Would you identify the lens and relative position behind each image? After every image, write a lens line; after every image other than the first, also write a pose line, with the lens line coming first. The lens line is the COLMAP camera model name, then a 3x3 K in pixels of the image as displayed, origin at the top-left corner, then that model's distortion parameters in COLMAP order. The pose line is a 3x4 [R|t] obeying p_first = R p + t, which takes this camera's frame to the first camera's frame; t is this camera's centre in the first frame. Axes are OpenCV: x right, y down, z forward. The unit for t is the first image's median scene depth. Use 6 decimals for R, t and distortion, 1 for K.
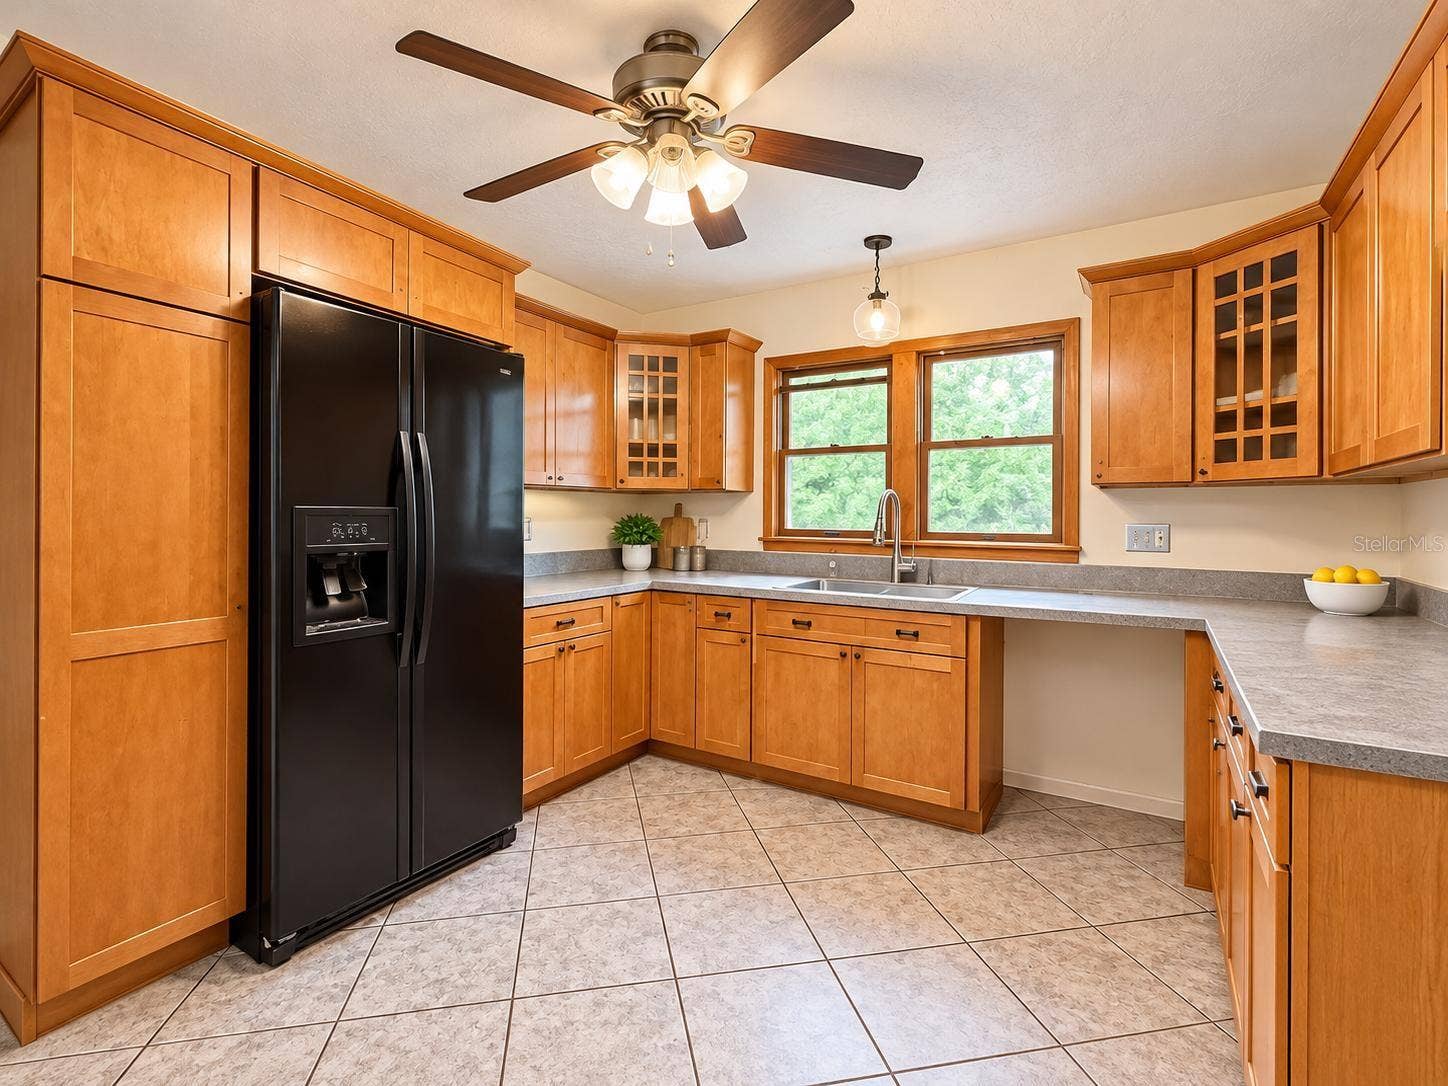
lens RADIAL K [[647.9, 0, 731.9], [0, 647.9, 535.4], [0, 0, 1]] dist [-0.000979, -0.005909]
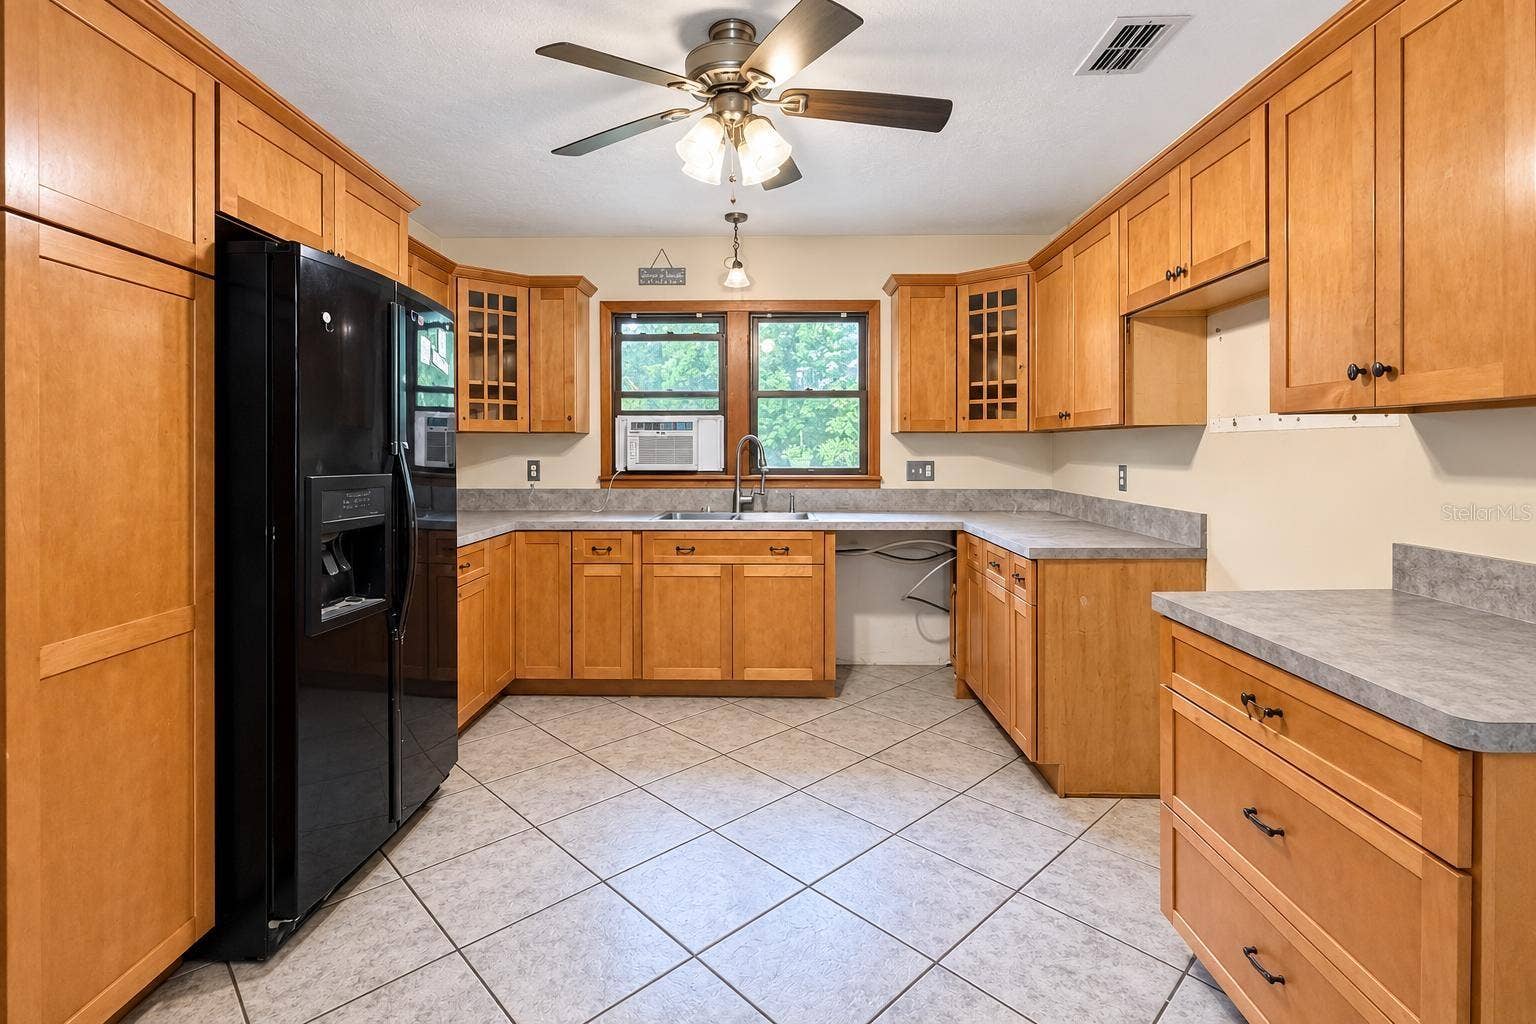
lens RADIAL K [[682.6, 0, 770.7], [0, 682.6, 486.8], [0, 0, 1]] dist [0.000075, -0.000052]
pose [[0.870652, -0.049446, 0.489408, -0.366338], [0.028112, 0.998311, 0.050850, -0.040273], [-0.491096, -0.030514, 0.870571, -0.136725]]
